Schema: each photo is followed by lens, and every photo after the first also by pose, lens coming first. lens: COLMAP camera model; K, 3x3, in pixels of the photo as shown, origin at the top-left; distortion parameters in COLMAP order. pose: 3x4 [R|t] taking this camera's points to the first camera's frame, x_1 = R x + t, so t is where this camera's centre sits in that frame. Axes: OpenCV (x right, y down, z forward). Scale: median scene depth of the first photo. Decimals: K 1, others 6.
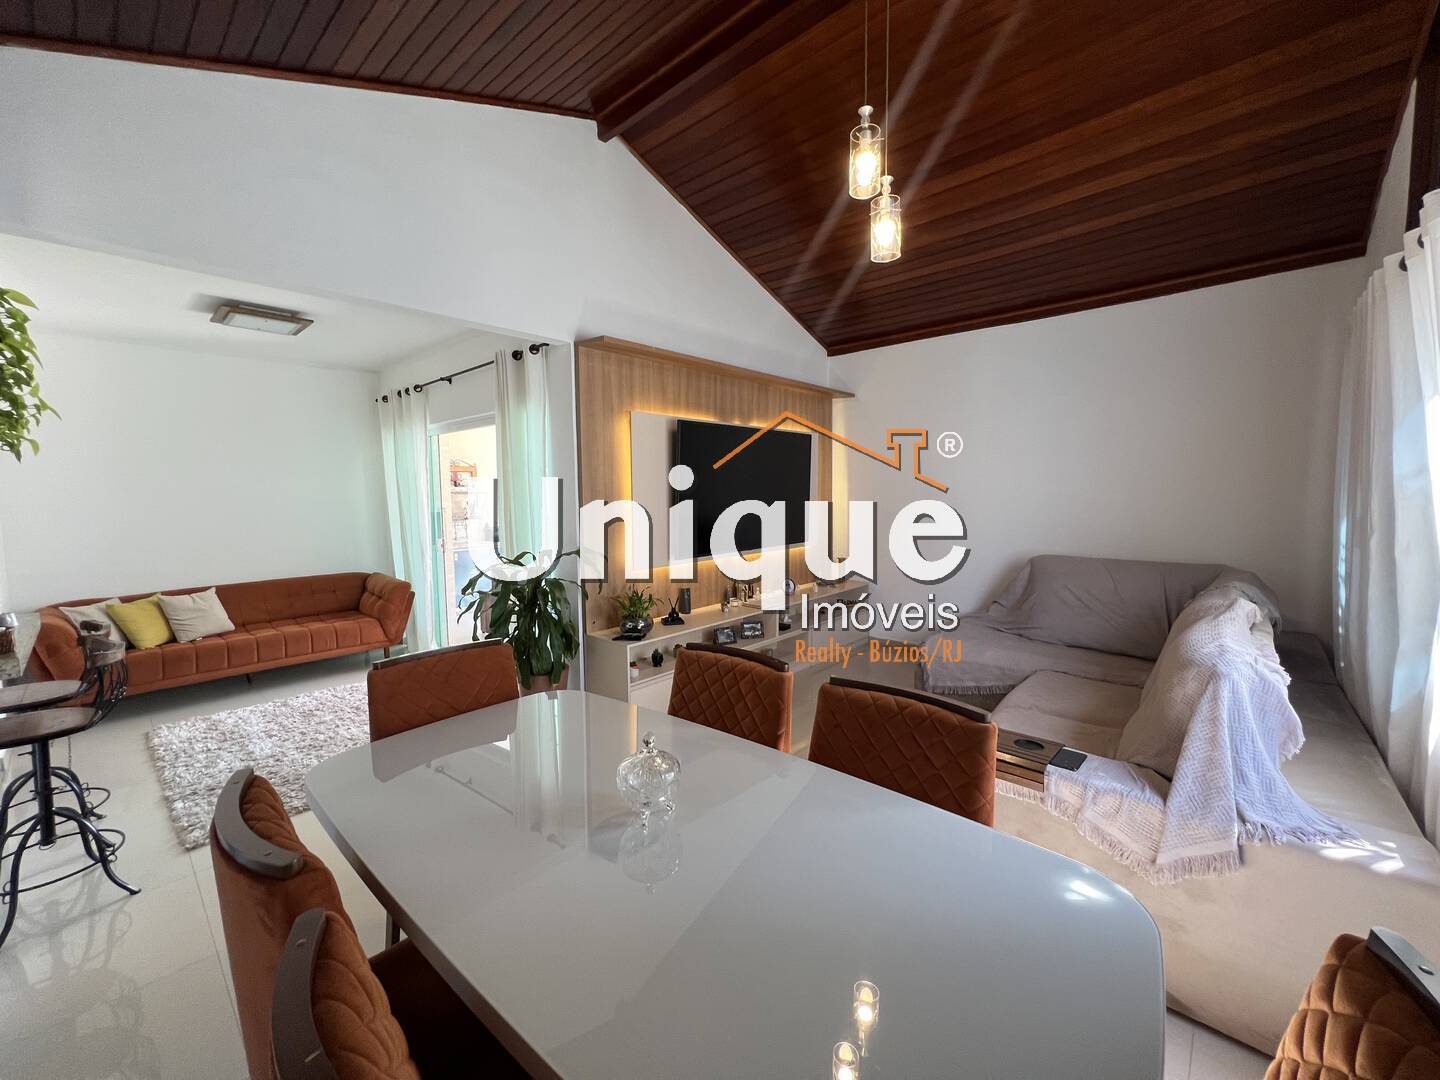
lens RADIAL K [[582.9, 0, 720.0], [0, 582.9, 540.0], [0, 0, 1]] dist [0.000891, 0.000101]
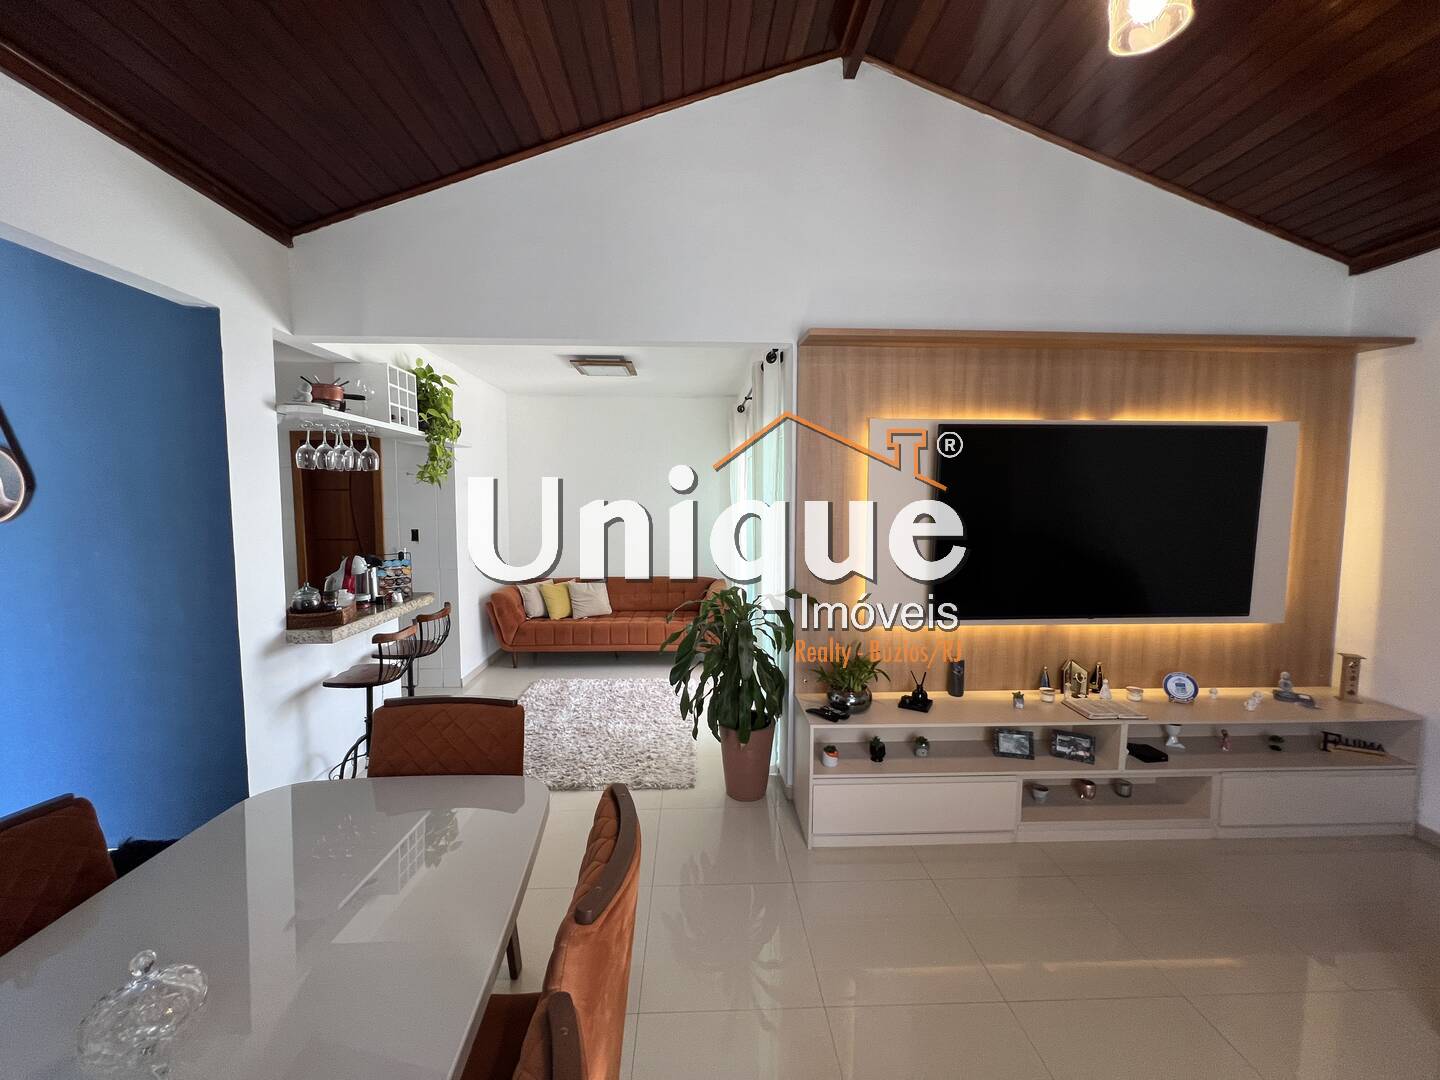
lens RADIAL K [[577.9, 0, 720.0], [0, 577.9, 540.0], [0, 0, 1]] dist [-0.001535, -0.000129]
pose [[0.699647, 0.068797, -0.711169, 0.238331], [-0.069368, 0.997192, 0.028222, -0.064940], [0.711114, 0.029587, 0.702454, 0.308976]]
